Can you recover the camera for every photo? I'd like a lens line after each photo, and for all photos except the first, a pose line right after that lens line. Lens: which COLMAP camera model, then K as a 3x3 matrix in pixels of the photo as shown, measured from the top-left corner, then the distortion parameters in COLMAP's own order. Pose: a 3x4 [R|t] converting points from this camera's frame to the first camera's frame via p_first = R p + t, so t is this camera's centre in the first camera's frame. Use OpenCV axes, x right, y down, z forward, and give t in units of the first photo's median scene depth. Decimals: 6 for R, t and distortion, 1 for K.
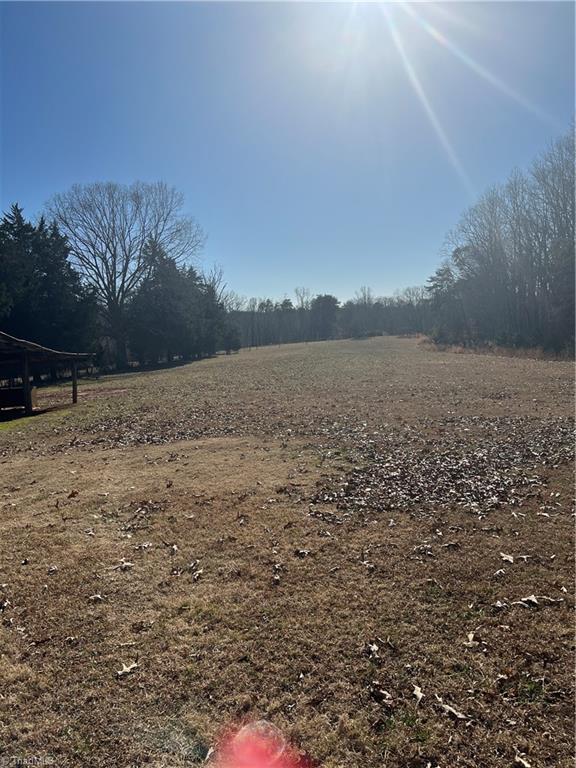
lens RADIAL K [[583.1, 0, 286.4], [0, 583.1, 383.2], [0, 0, 1]] dist [0.054159, -0.039113]
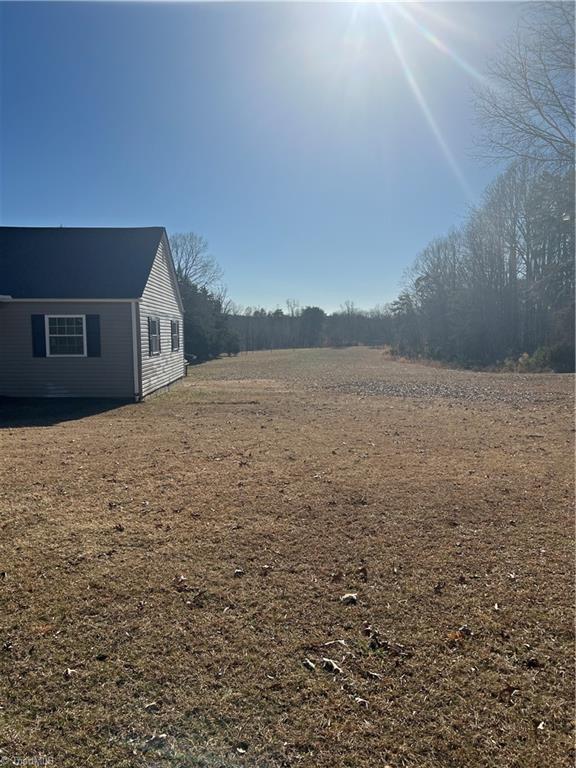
lens RADIAL K [[583.1, 0, 289.0], [0, 583.1, 387.0], [0, 0, 1]] dist [0.054159, -0.039113]
pose [[0.999055, 0.036647, 0.023384, -0.000576], [-0.036631, 0.999328, -0.001126, 0.009559], [-0.023409, 0.000268, 0.999726, -0.196802]]
